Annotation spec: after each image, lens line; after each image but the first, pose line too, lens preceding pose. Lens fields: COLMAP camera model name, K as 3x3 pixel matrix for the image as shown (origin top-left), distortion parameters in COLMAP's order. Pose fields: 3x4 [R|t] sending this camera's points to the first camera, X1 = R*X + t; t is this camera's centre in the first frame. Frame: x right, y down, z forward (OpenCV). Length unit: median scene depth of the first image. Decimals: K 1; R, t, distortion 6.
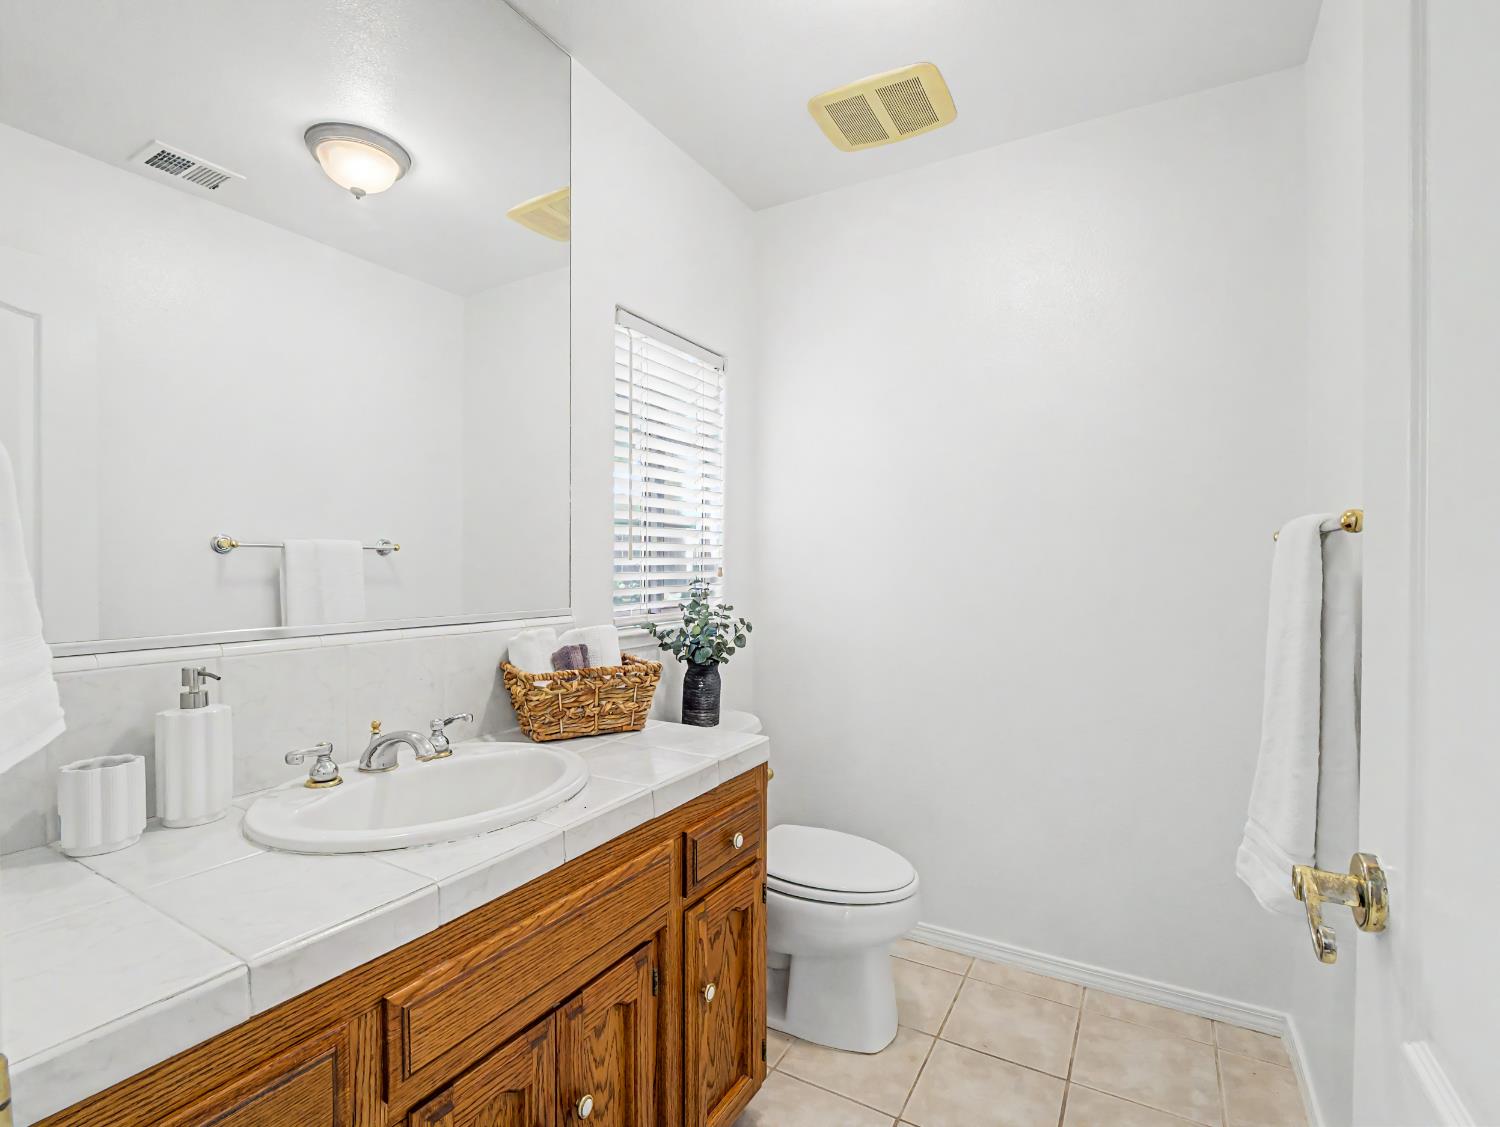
lens RADIAL K [[704.3, 0, 750.3], [0, 704.3, 559.9], [0, 0, 1]] dist [-0.003715, -0.007748]
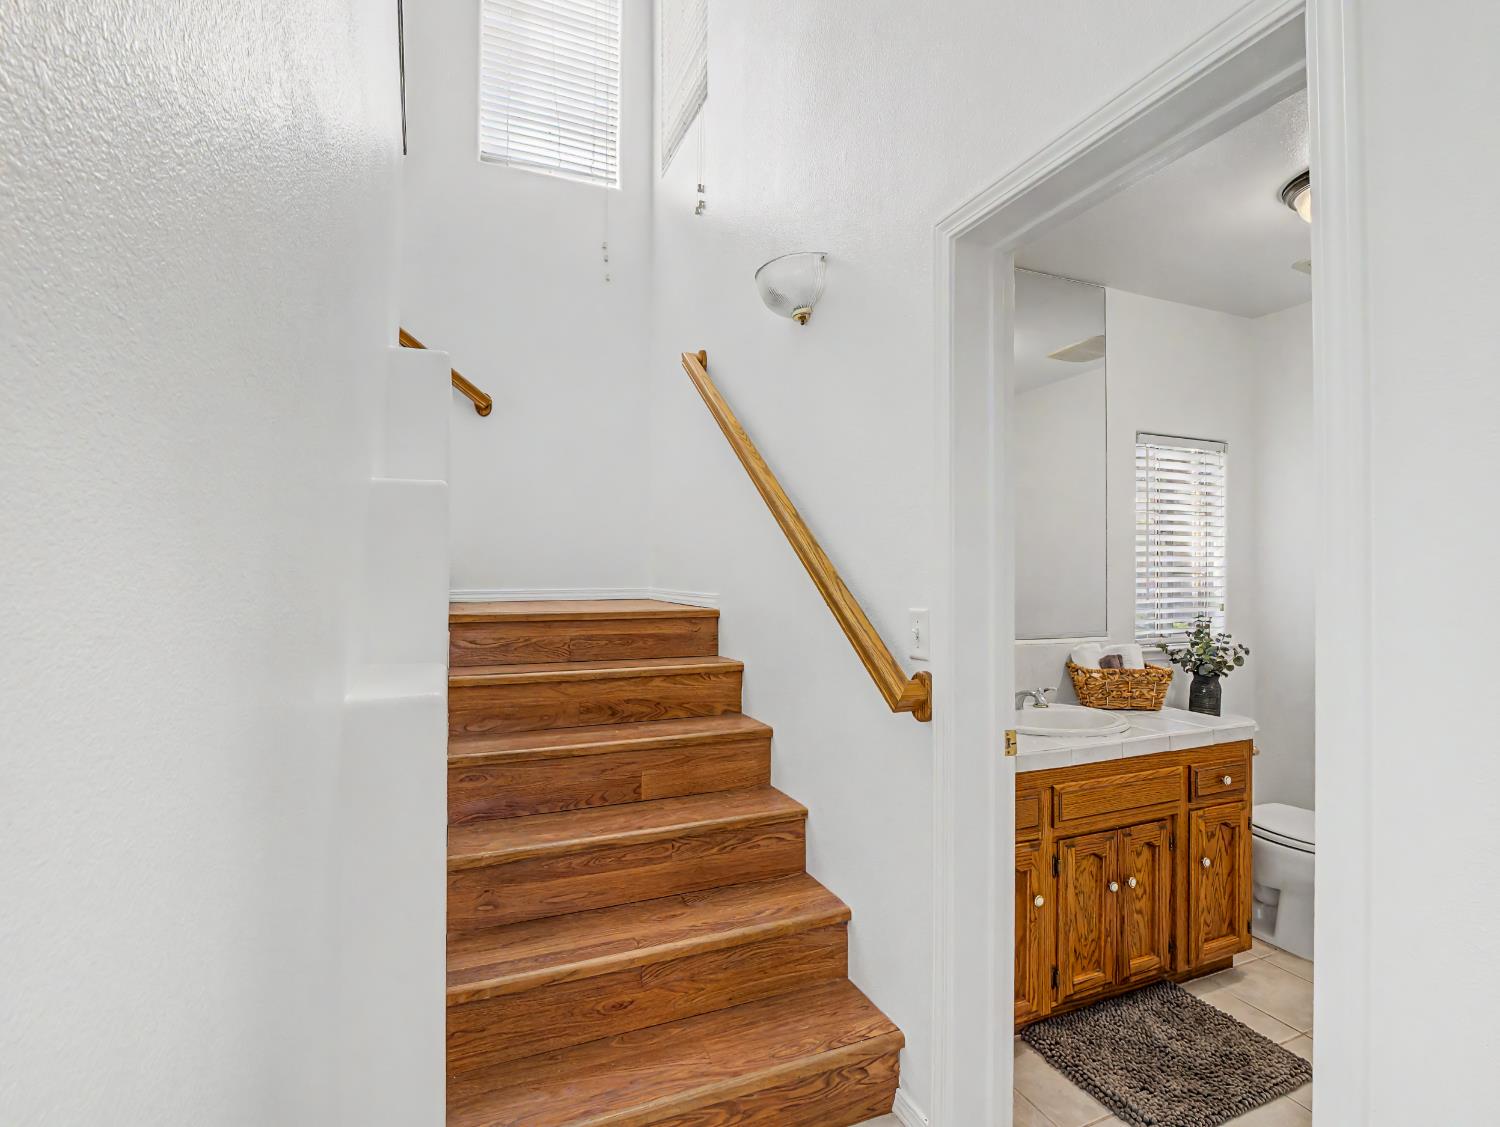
lens RADIAL K [[730.7, 0, 750.0], [0, 730.7, 563.5], [0, 0, 1]] dist [-0.015447, -0.000049]
pose [[0.801458, -0.004360, -0.598036, 0.091348], [0.000604, 0.999979, -0.006481, -0.084512], [0.598051, 0.004833, 0.801443, -0.901432]]
